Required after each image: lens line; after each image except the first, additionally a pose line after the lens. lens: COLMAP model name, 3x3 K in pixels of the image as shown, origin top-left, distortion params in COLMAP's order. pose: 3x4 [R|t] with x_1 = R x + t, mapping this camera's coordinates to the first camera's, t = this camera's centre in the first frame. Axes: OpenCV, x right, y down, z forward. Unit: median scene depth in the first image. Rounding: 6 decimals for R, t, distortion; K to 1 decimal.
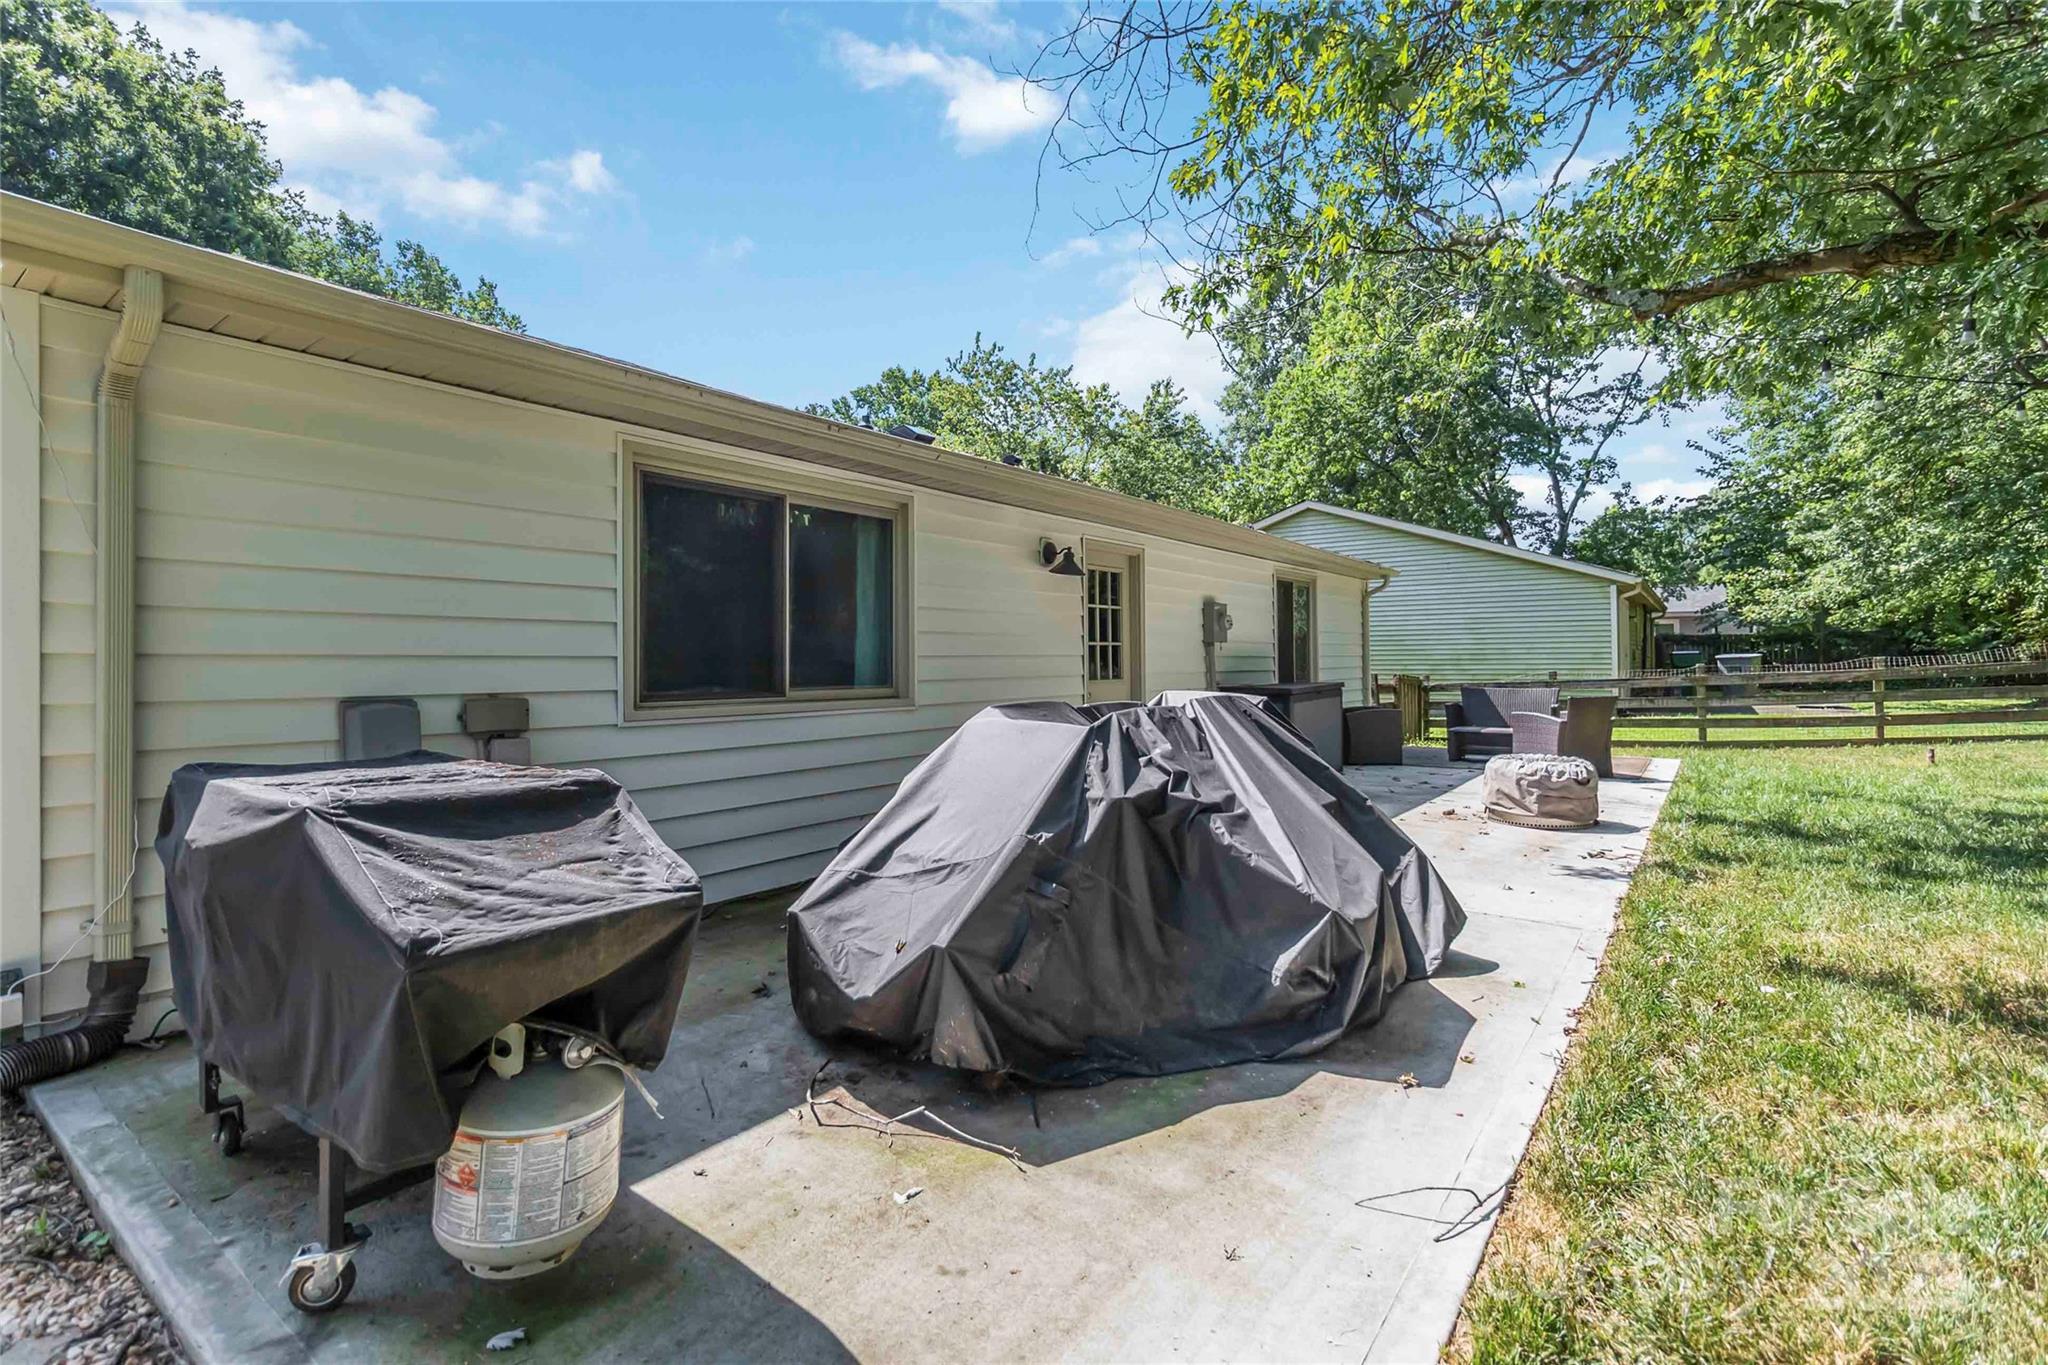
lens RADIAL K [[942.9, 0, 1026.8], [0, 942.9, 656.9], [0, 0, 1]] dist [0.001276, 0.001152]
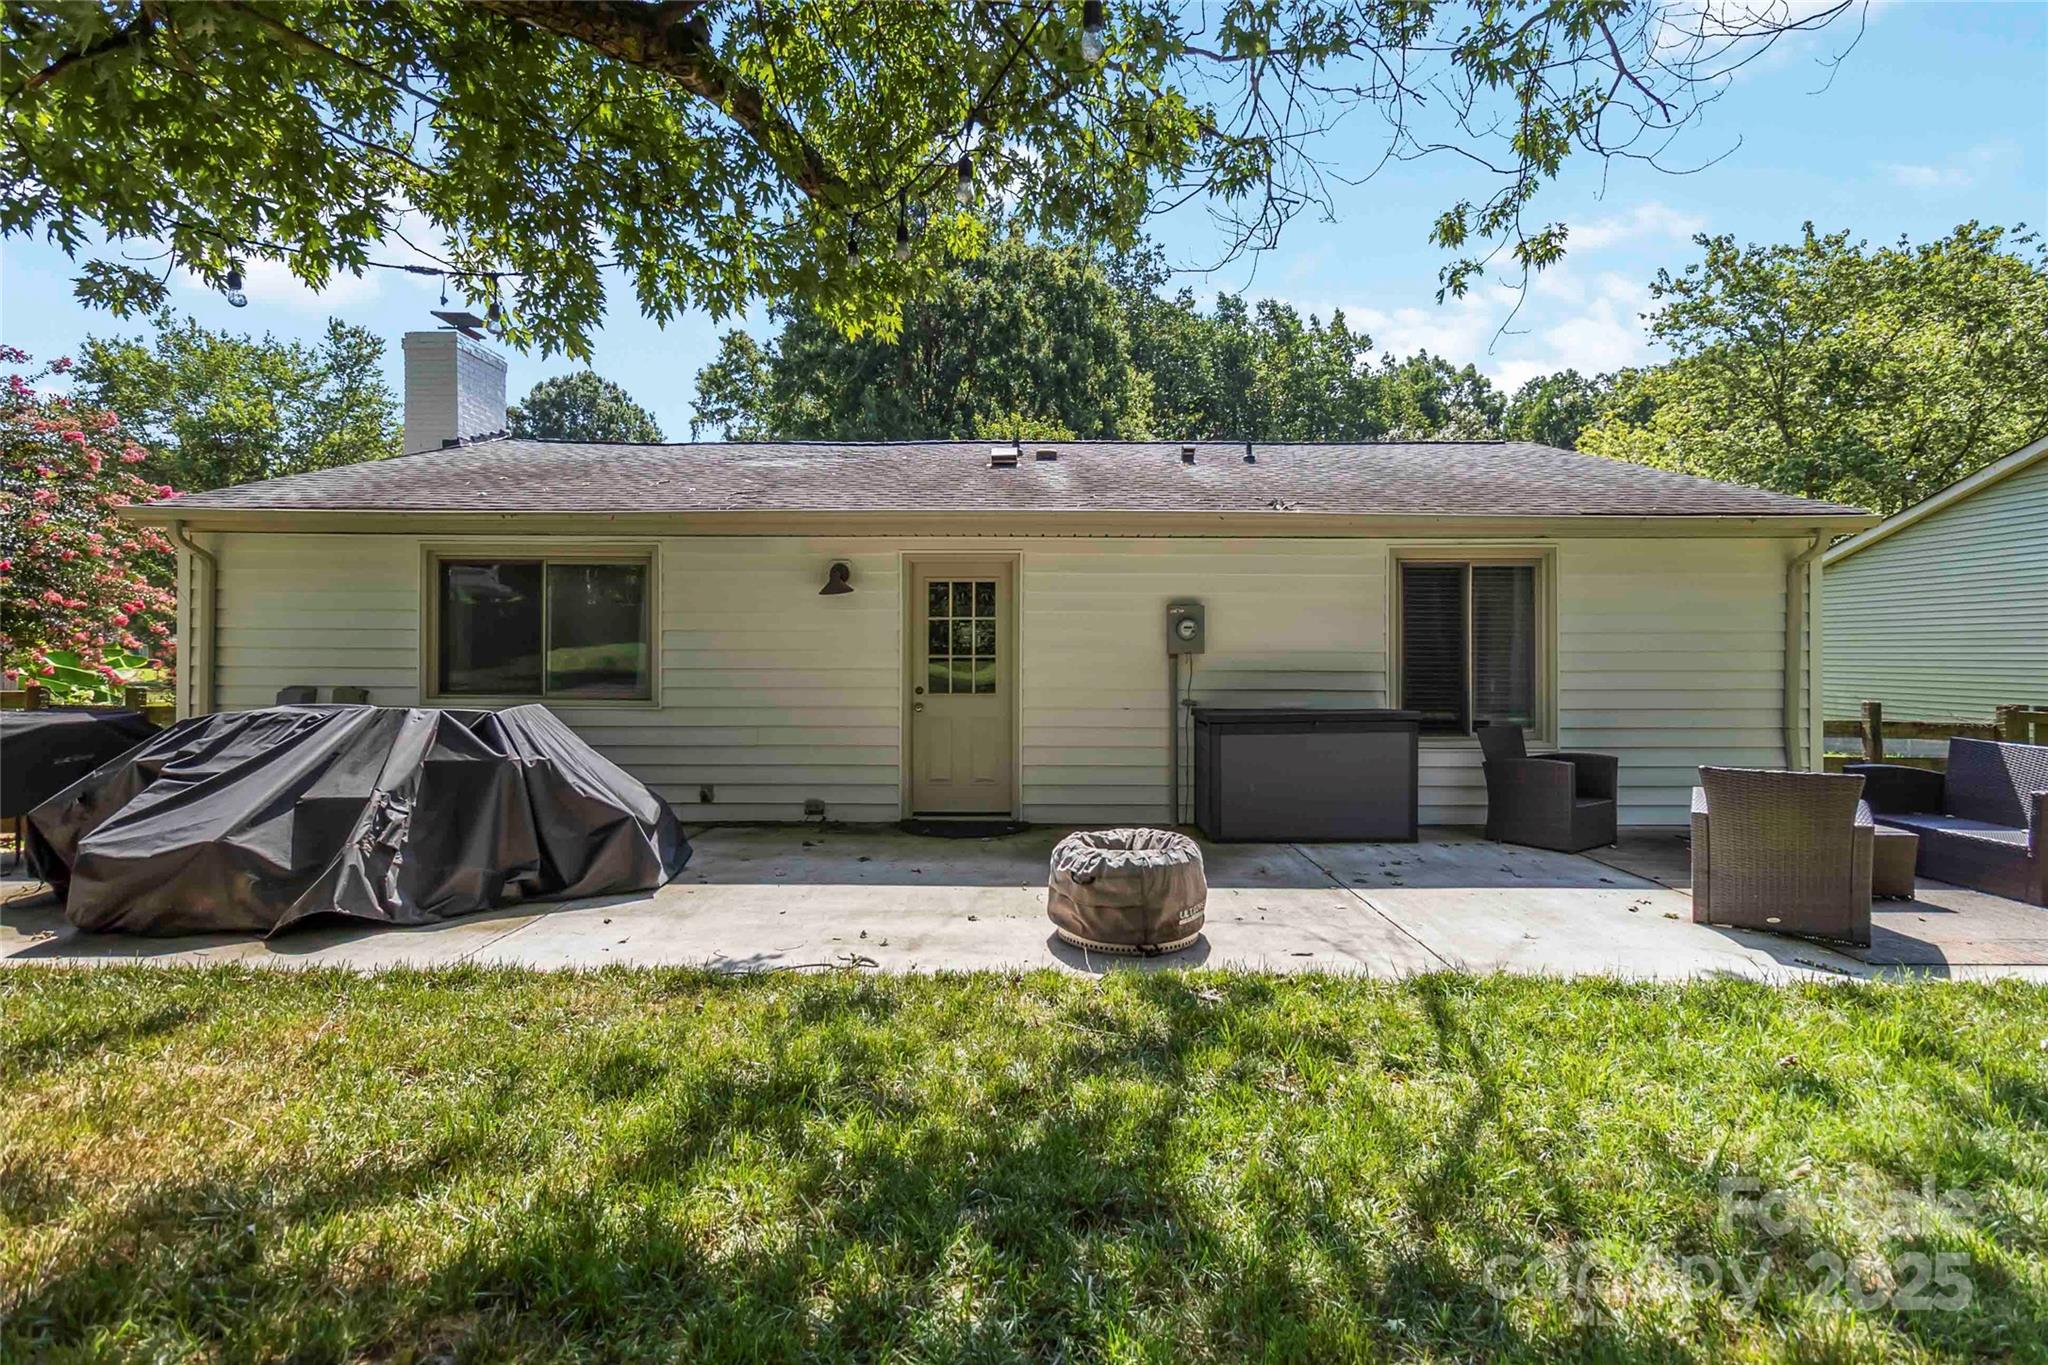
lens RADIAL K [[942.9, 0, 1026.8], [0, 942.9, 656.9], [0, 0, 1]] dist [0.001276, 0.001152]
pose [[0.595642, 0.008213, -0.803208, 0.931199], [-0.003638, 0.999965, 0.007527, -0.021223], [0.803242, -0.001562, 0.595651, 0.479890]]
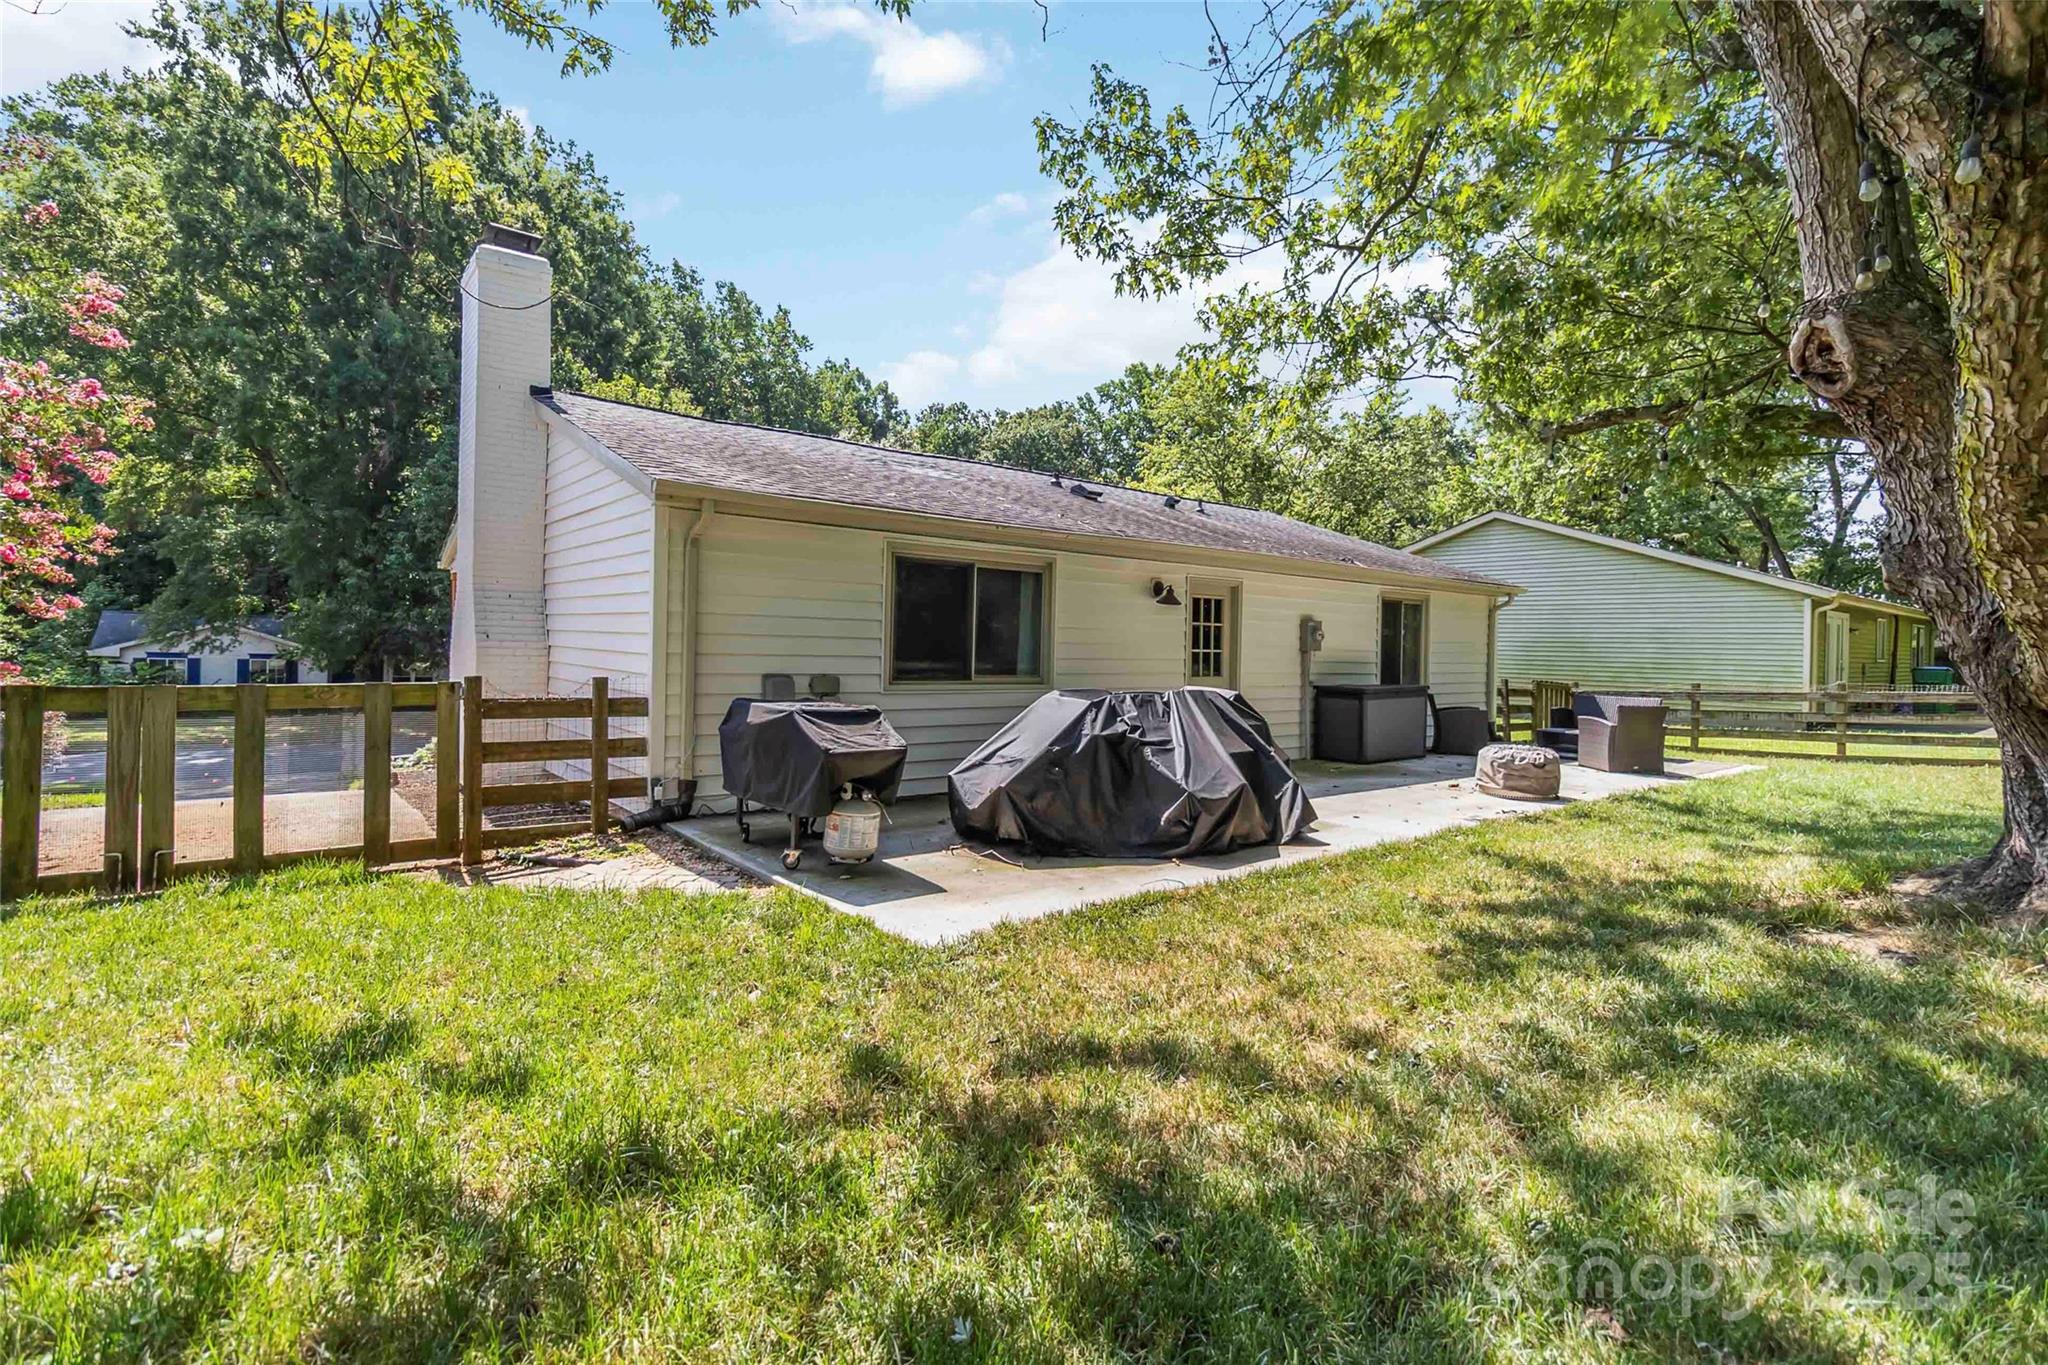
lens RADIAL K [[942.9, 0, 1026.8], [0, 942.9, 656.9], [0, 0, 1]] dist [0.001276, 0.001152]
pose [[0.967374, 0.032471, -0.251263, 0.178749], [-0.028682, 0.999413, 0.018730, -0.023659], [0.251724, -0.010912, 0.967738, -0.418072]]
